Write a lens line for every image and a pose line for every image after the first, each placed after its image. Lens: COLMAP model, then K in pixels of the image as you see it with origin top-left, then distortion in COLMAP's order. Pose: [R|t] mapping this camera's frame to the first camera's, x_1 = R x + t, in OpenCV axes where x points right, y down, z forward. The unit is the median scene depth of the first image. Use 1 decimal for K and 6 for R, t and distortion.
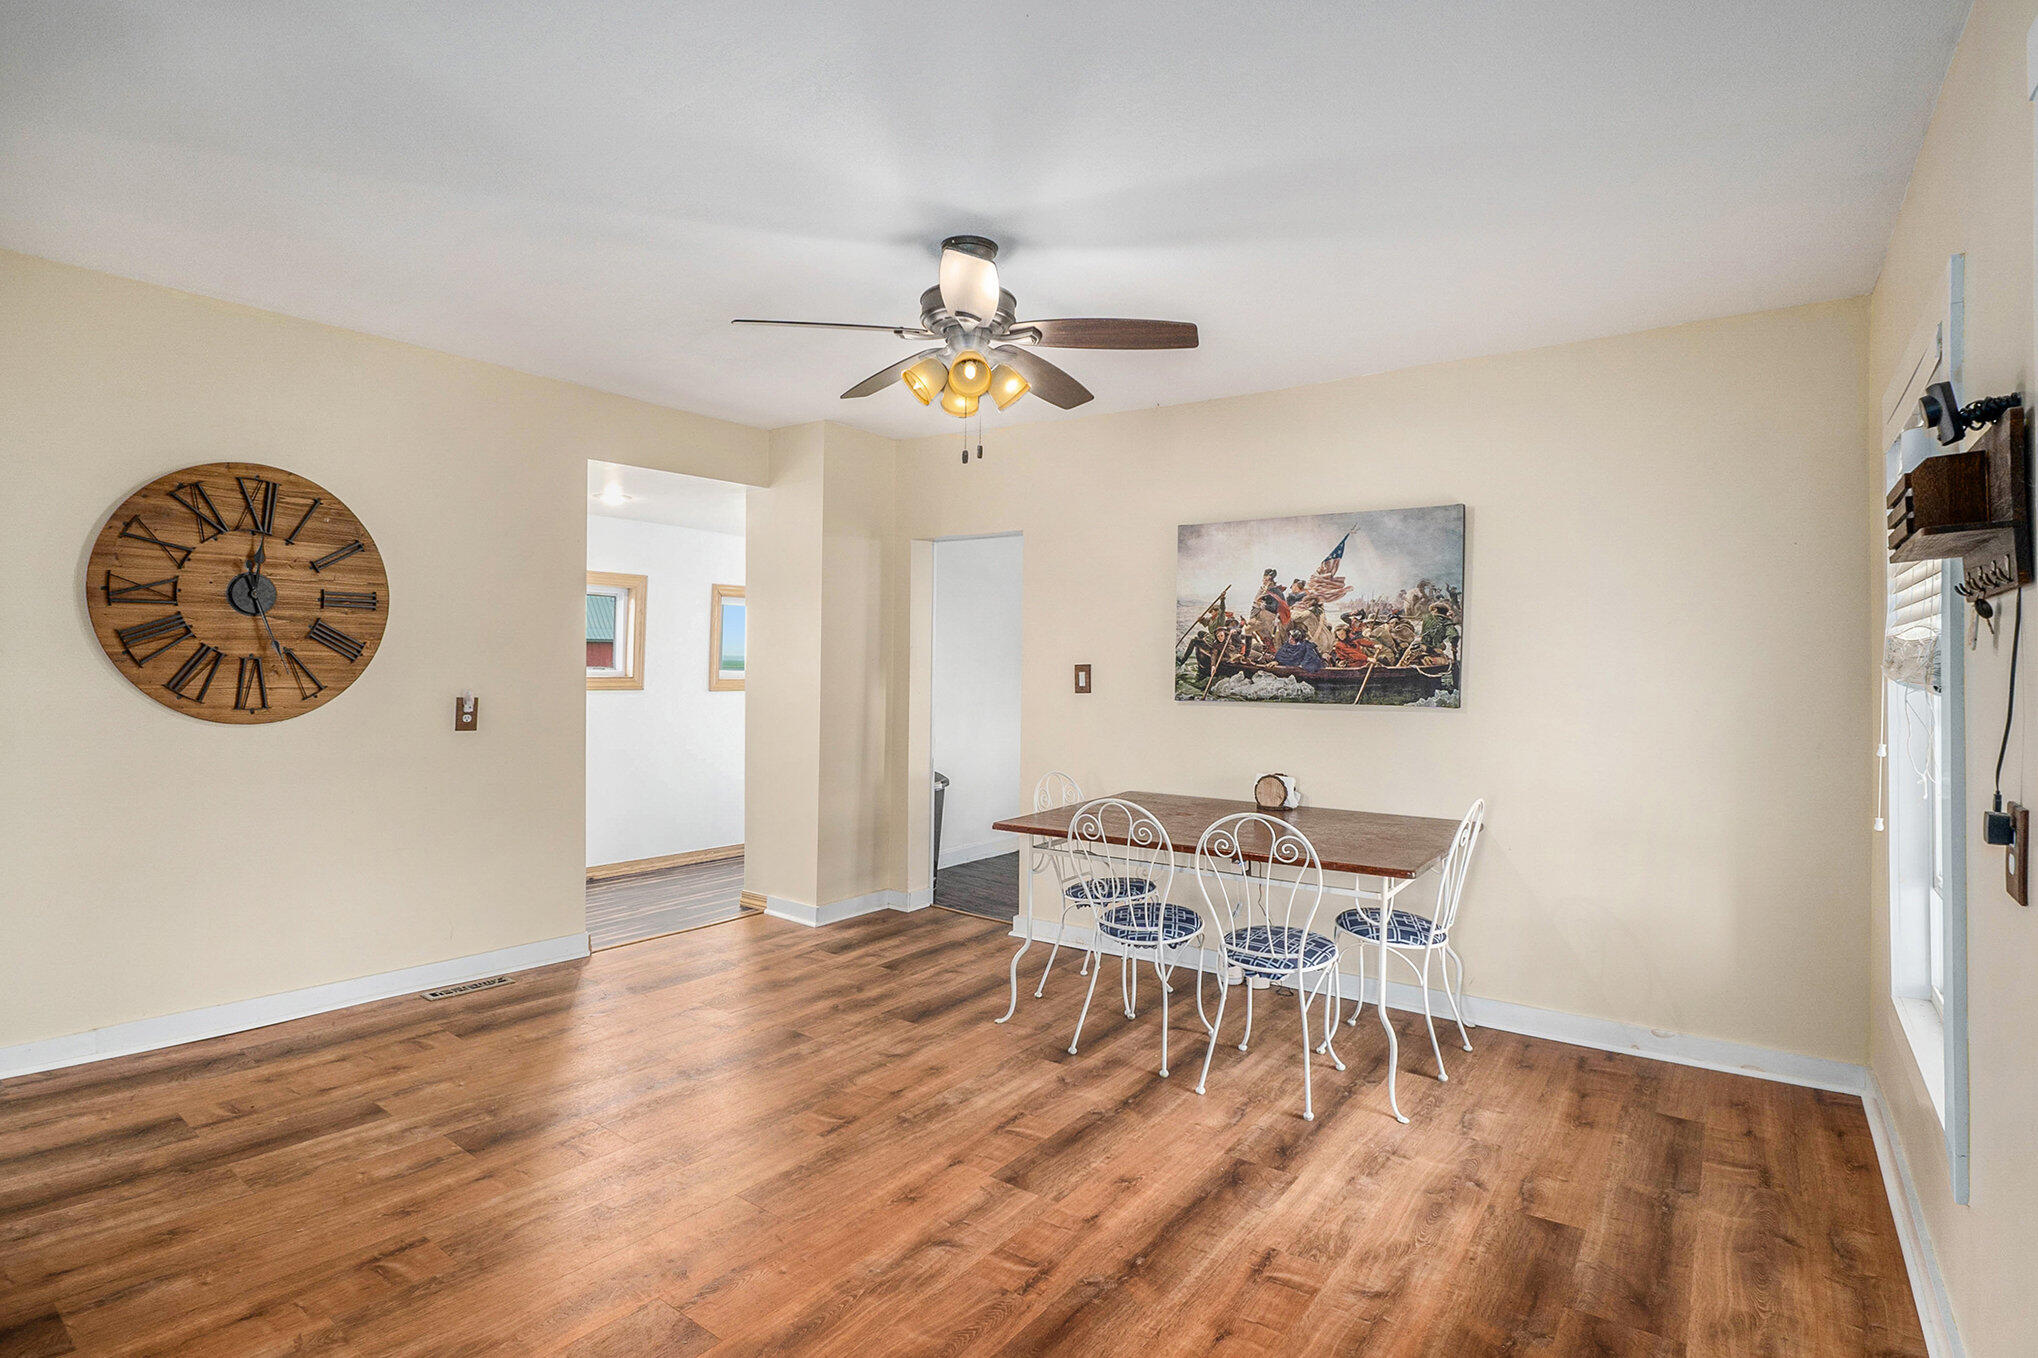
lens RADIAL K [[1038.5, 0, 1028.7], [0, 1038.5, 621.4], [0, 0, 1]] dist [-0.048177, -0.000276]
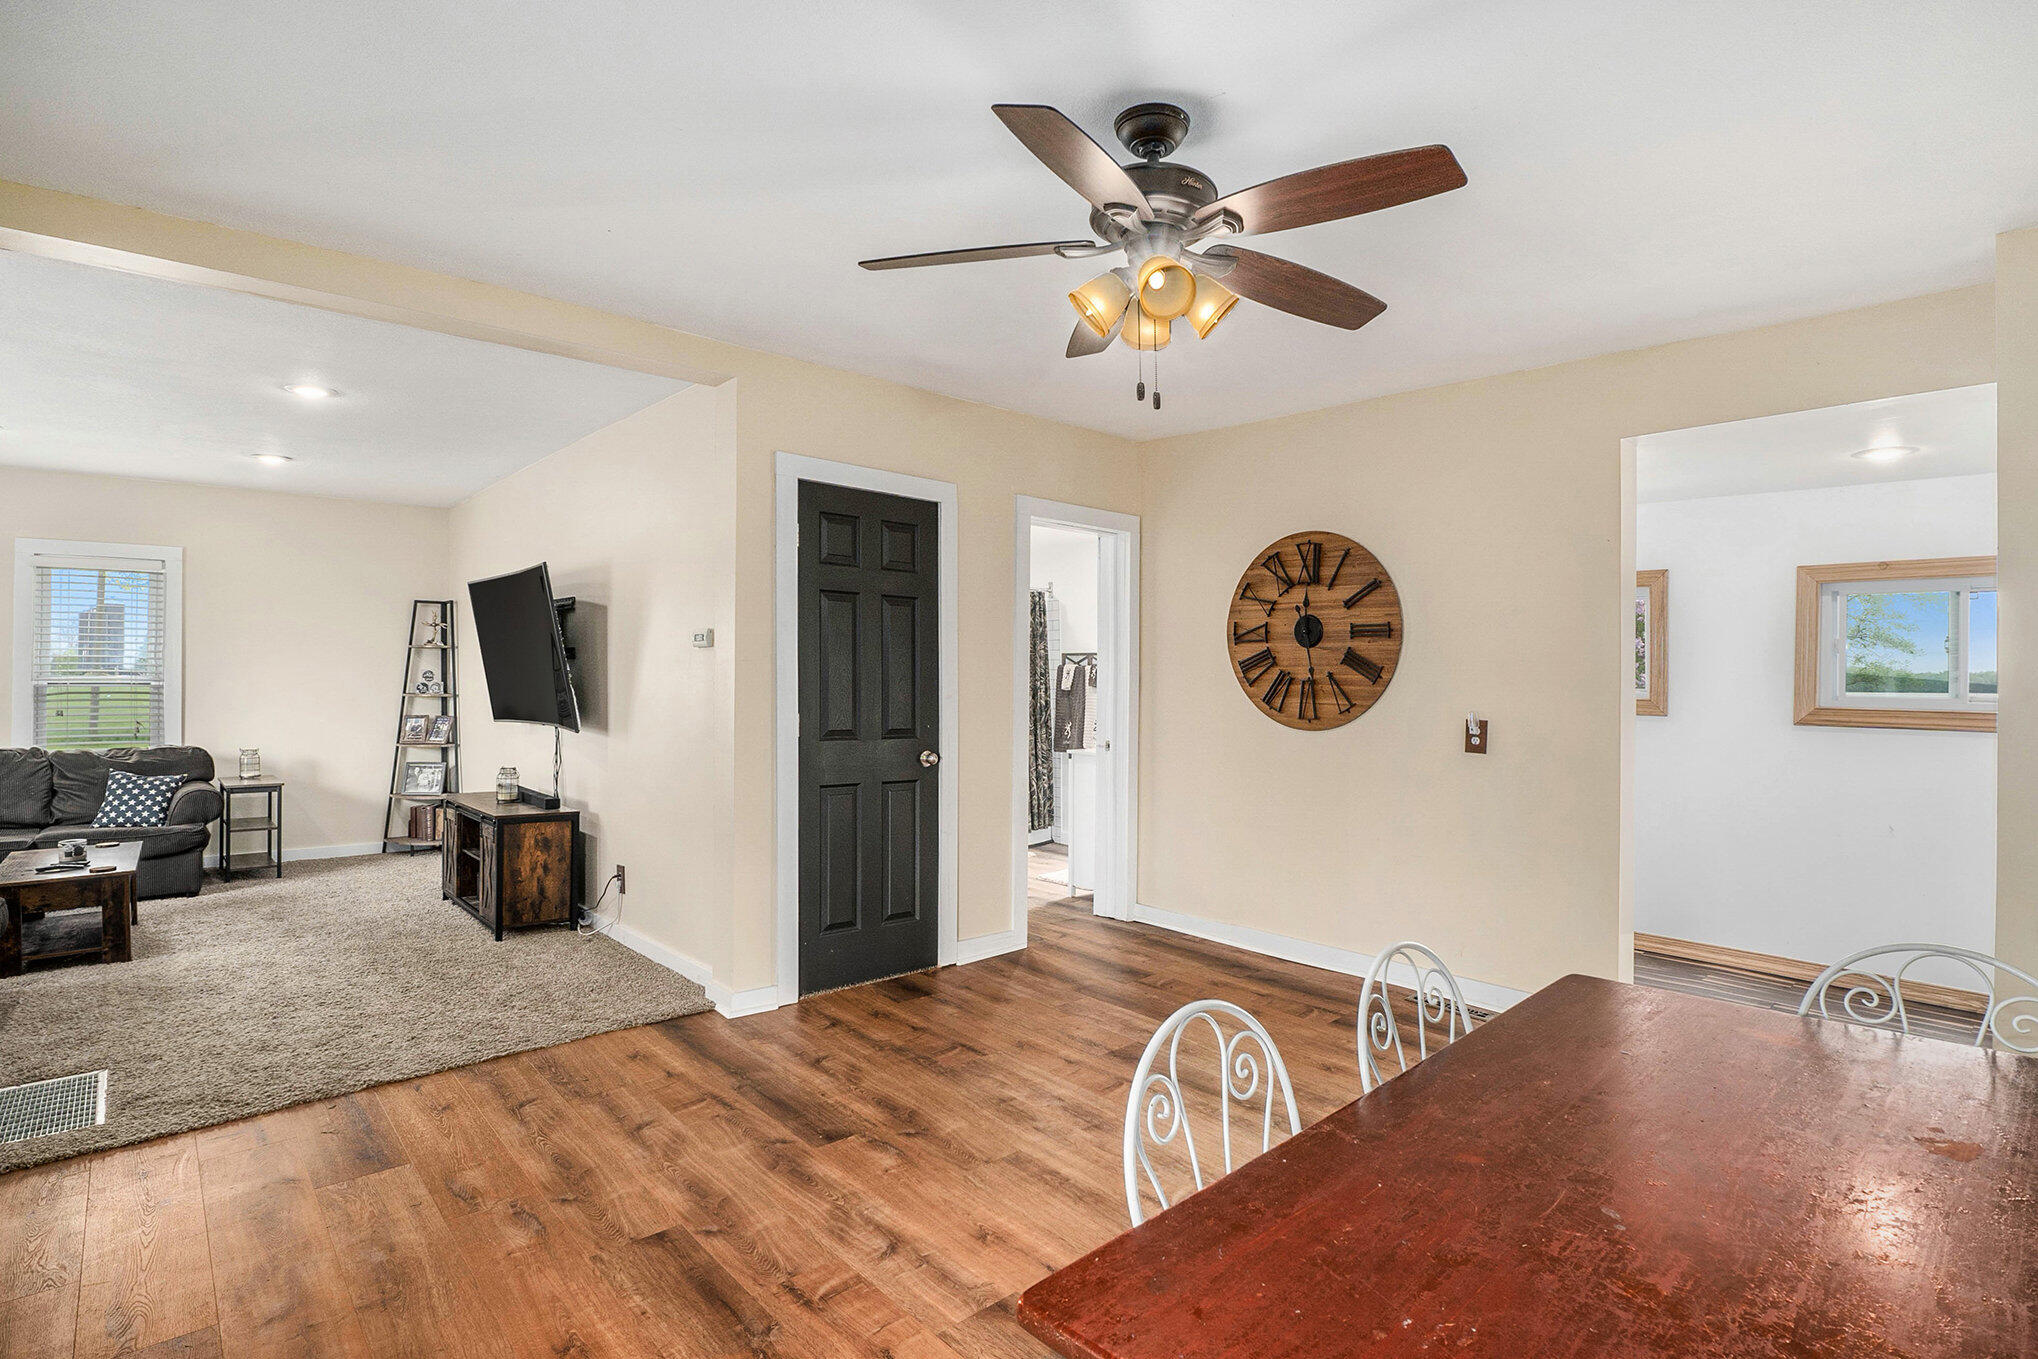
lens RADIAL K [[1001.3, 0, 1002.4], [0, 1001.3, 677.1], [0, 0, 1]] dist [-0.021557, 0.000319]
pose [[-0.229856, -0.010351, -0.973170, 0.518775], [0.027056, 0.999489, -0.017022, 0.039335], [0.972848, -0.030243, -0.229459, 0.820250]]
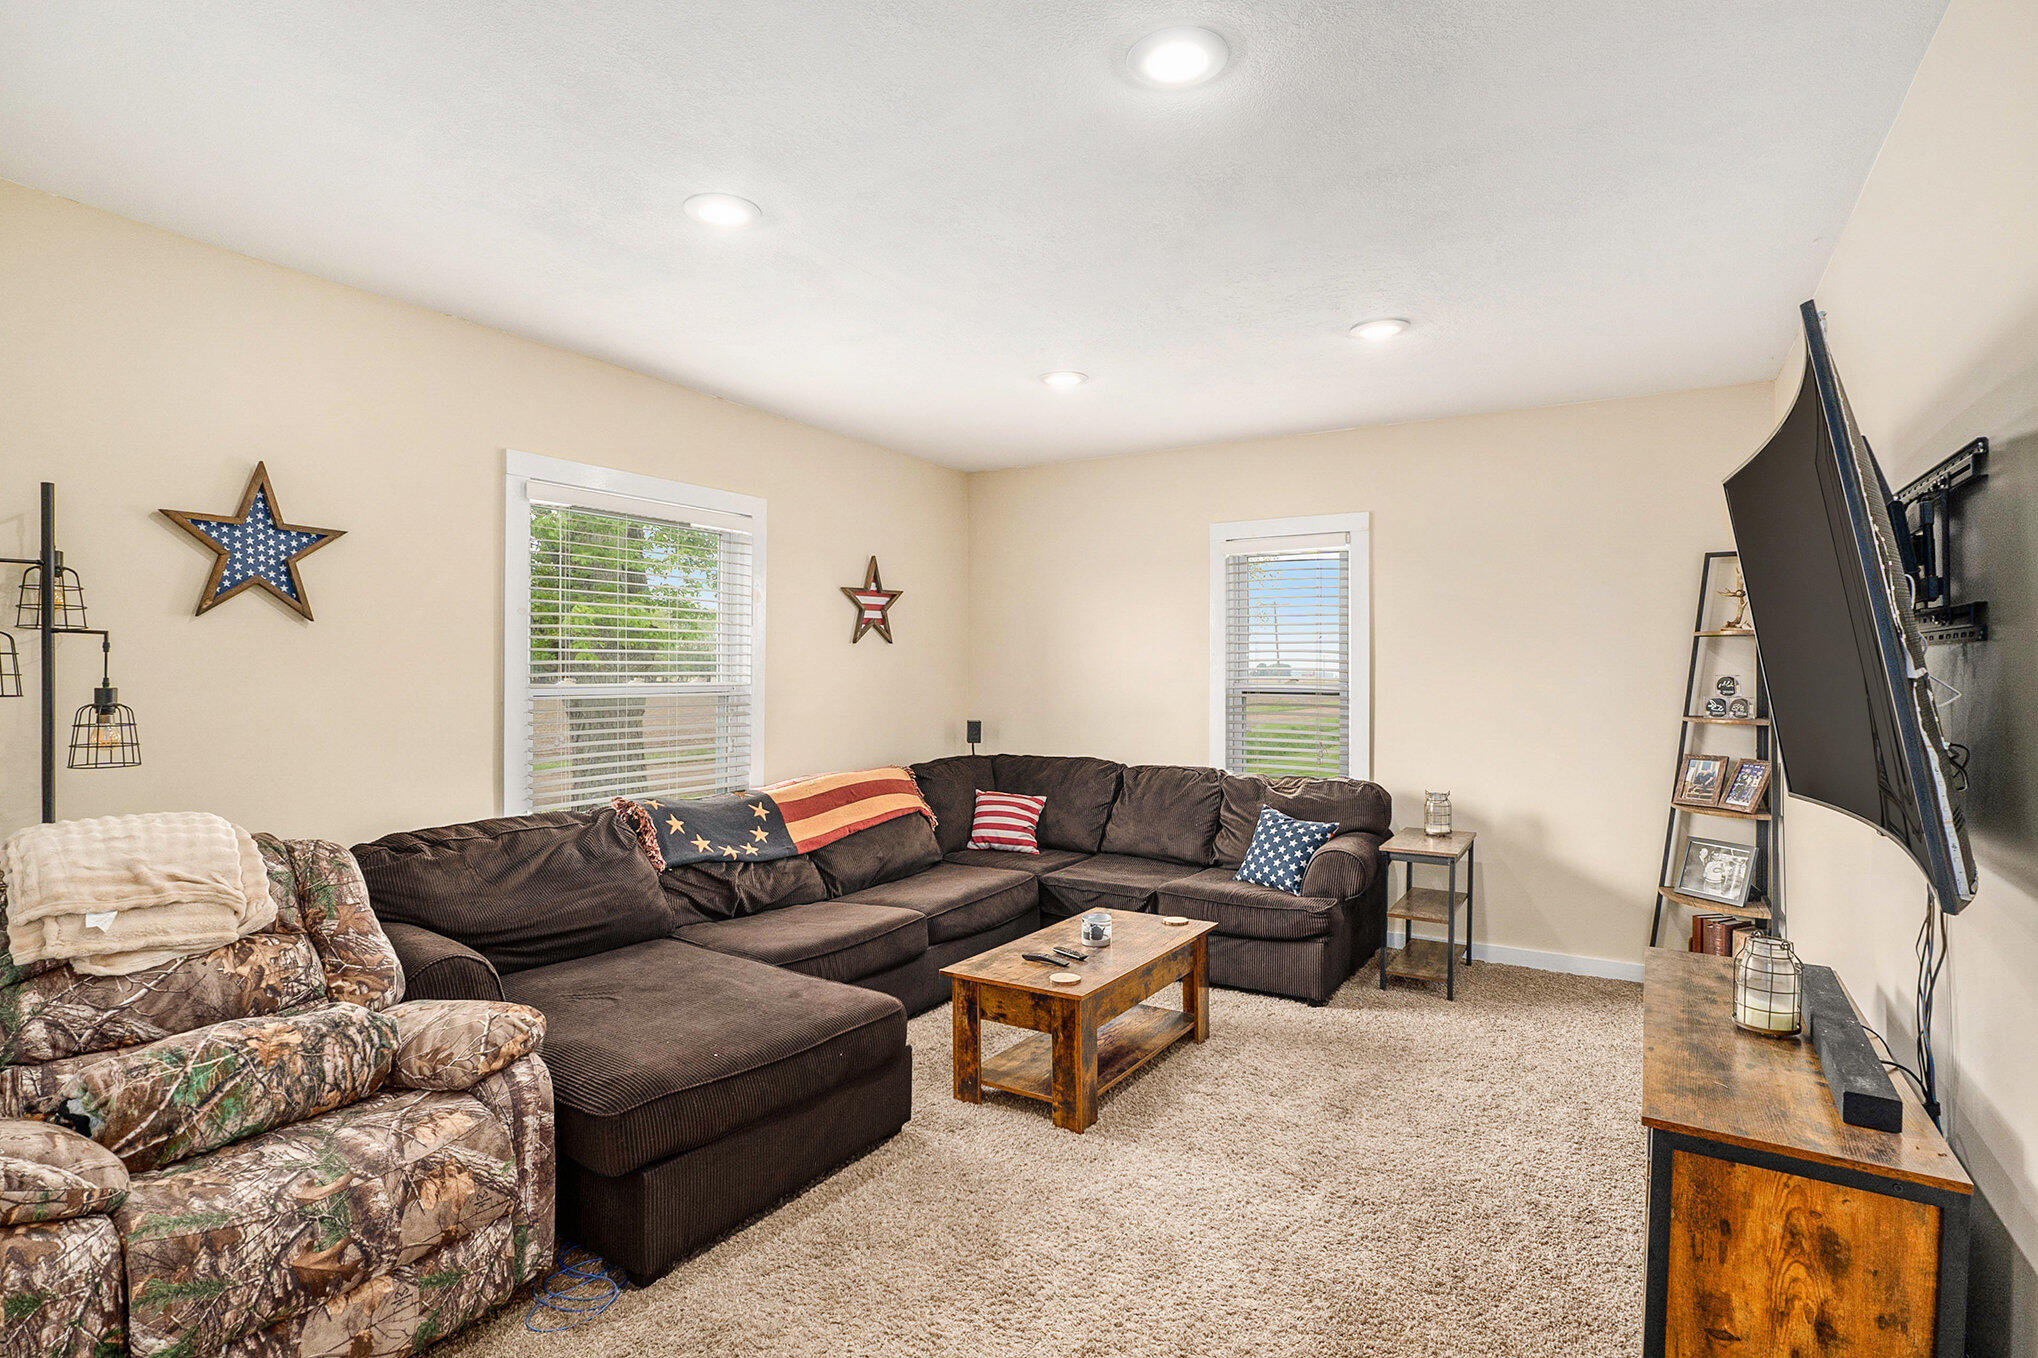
lens RADIAL K [[1001.3, 0, 1002.4], [0, 1001.3, 676.6], [0, 0, 1]] dist [-0.021557, 0.000319]
pose [[-0.997926, -0.012230, -0.063203, -0.272585], [-0.009856, 0.999239, -0.037744, 0.011140], [0.063616, -0.037042, -0.997287, 0.299074]]
